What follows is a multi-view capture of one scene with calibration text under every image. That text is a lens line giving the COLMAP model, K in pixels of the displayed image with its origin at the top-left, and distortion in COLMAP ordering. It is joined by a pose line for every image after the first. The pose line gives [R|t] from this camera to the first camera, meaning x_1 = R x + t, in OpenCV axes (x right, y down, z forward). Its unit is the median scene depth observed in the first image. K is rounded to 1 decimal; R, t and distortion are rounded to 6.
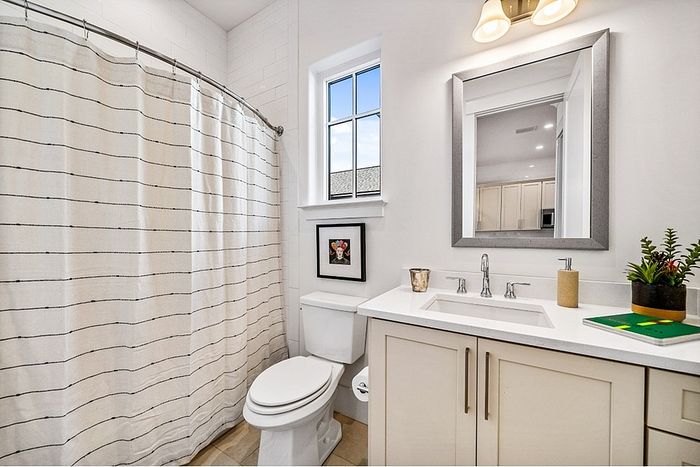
lens RADIAL K [[251.6, 0, 346.1], [0, 251.6, 237.4], [0, 0, 1]] dist [0.000303, 0.000054]
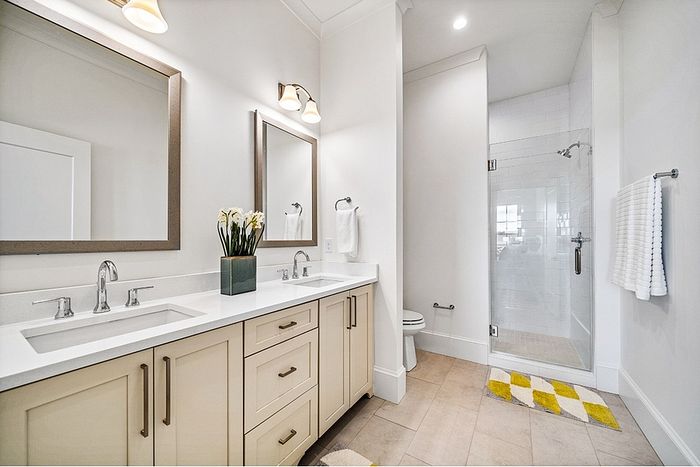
lens RADIAL K [[259.2, 0, 349.0], [0, 259.2, 237.5], [0, 0, 1]] dist [-0.002060, -0.000193]
pose [[0.053112, 0.004746, 0.998577, -0.291408], [0.003675, 0.999981, -0.004948, -0.003154], [-0.998582, 0.003932, 0.053094, 0.167340]]
